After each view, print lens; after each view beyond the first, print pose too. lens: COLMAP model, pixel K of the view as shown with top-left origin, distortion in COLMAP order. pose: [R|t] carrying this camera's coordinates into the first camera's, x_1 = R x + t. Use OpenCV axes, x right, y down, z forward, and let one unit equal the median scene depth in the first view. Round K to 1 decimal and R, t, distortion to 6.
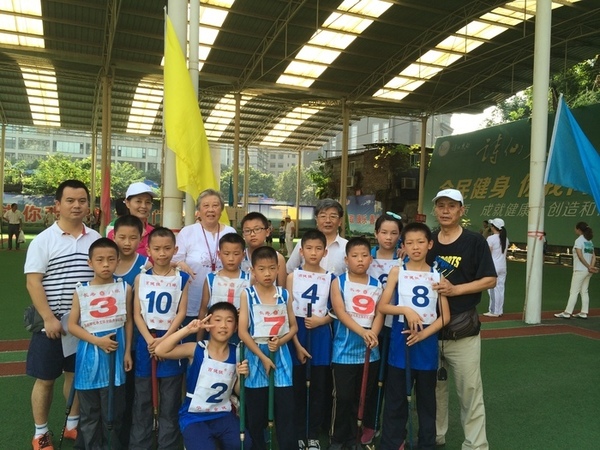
lens RADIAL K [[510.1, 0, 297.7], [0, 510.1, 226.5], [0, 0, 1]] dist [0.064379, -0.078378]
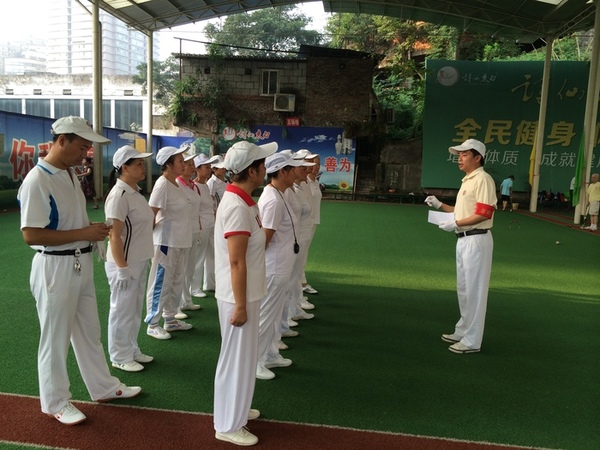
lens RADIAL K [[510.1, 0, 301.1], [0, 510.1, 229.4], [0, 0, 1]] dist [0.064379, -0.078378]
pose [[0.507757, -0.113751, 0.853957, -0.459664], [-0.014223, 0.990003, 0.140330, -0.022616], [-0.861383, -0.083400, 0.501063, 0.669996]]
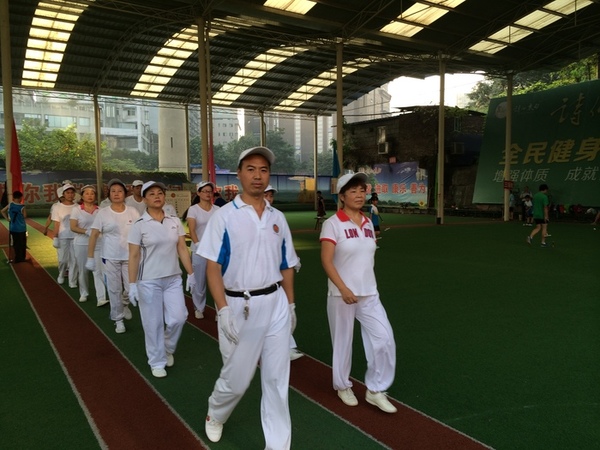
lens RADIAL K [[510.1, 0, 298.1], [0, 510.1, 223.9], [0, 0, 1]] dist [0.064379, -0.078378]
pose [[0.986653, -0.041290, 0.157515, -0.209683], [0.032899, 0.997916, 0.055509, -0.007420], [-0.159479, -0.049586, 0.985955, 0.101886]]
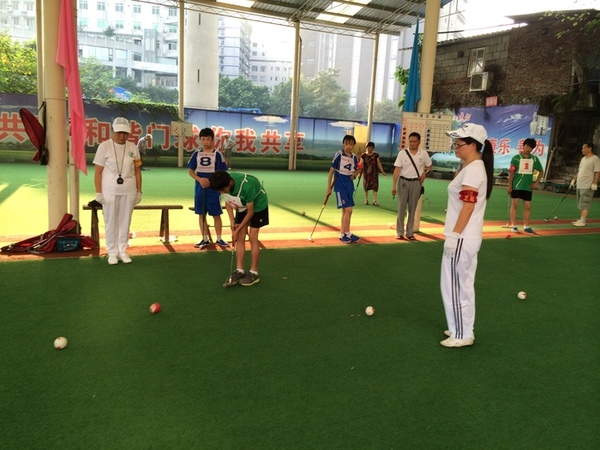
lens RADIAL K [[510.1, 0, 296.8], [0, 510.1, 234.2], [0, 0, 1]] dist [0.064379, -0.078378]
pose [[0.998294, 0.012699, 0.056984, -0.147645], [-0.022011, 0.985900, 0.165884, -0.007630], [-0.054074, -0.166855, 0.984498, 0.397042]]
